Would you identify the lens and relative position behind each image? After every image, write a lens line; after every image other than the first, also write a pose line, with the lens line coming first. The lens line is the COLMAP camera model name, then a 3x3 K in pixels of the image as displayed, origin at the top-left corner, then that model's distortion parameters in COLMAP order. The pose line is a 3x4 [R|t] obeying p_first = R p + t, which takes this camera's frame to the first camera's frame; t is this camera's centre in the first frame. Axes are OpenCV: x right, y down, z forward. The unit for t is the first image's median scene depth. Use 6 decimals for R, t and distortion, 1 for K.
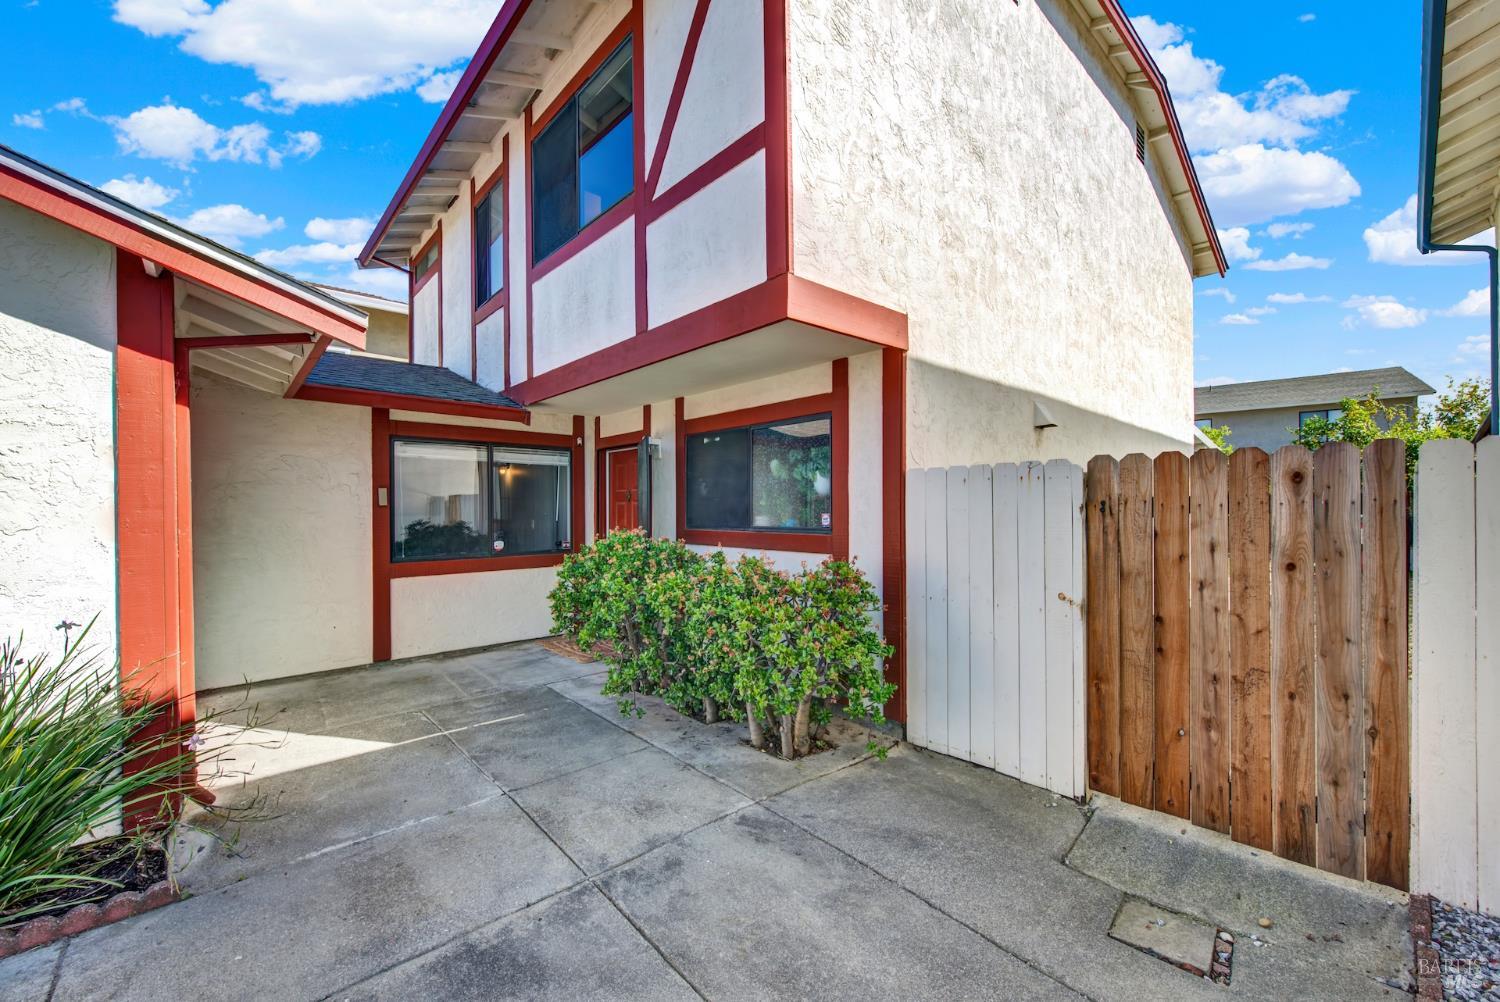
lens RADIAL K [[608.5, 0, 748.5], [0, 608.5, 504.0], [0, 0, 1]] dist [-0.000375, -0.000702]
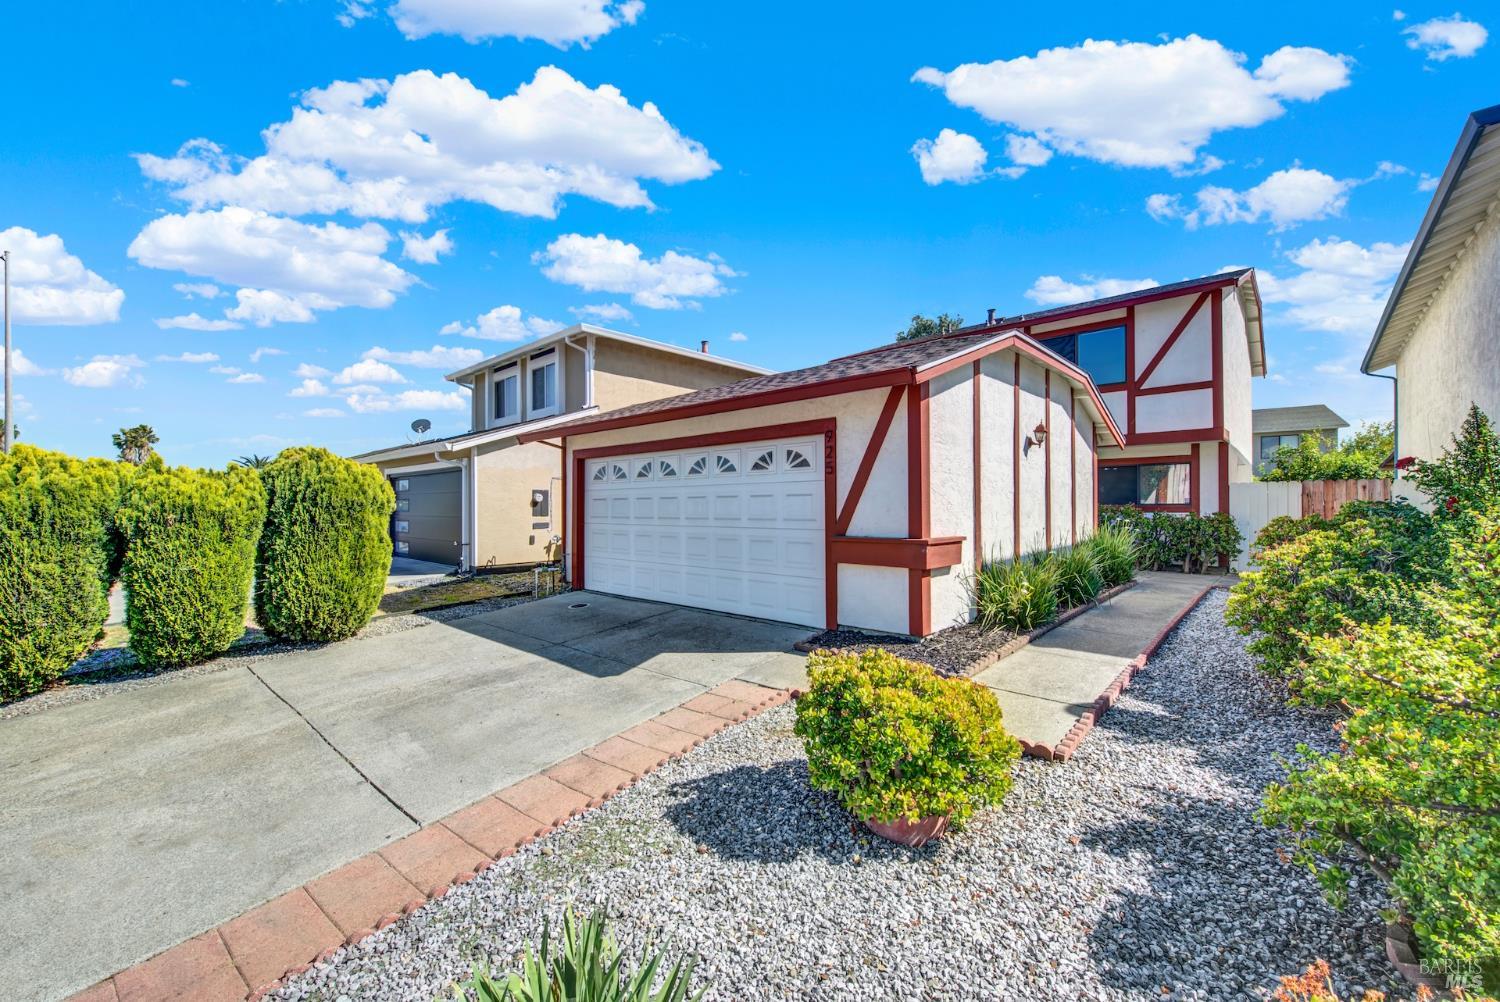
lens RADIAL K [[608.5, 0, 748.5], [0, 608.5, 504.0], [0, 0, 1]] dist [-0.000375, -0.000702]
pose [[0.995983, 0.002072, 0.089524, -2.005762], [-0.002100, 0.999998, 0.000215, 0.043118], [-0.089523, -0.000402, 0.995985, -1.505440]]
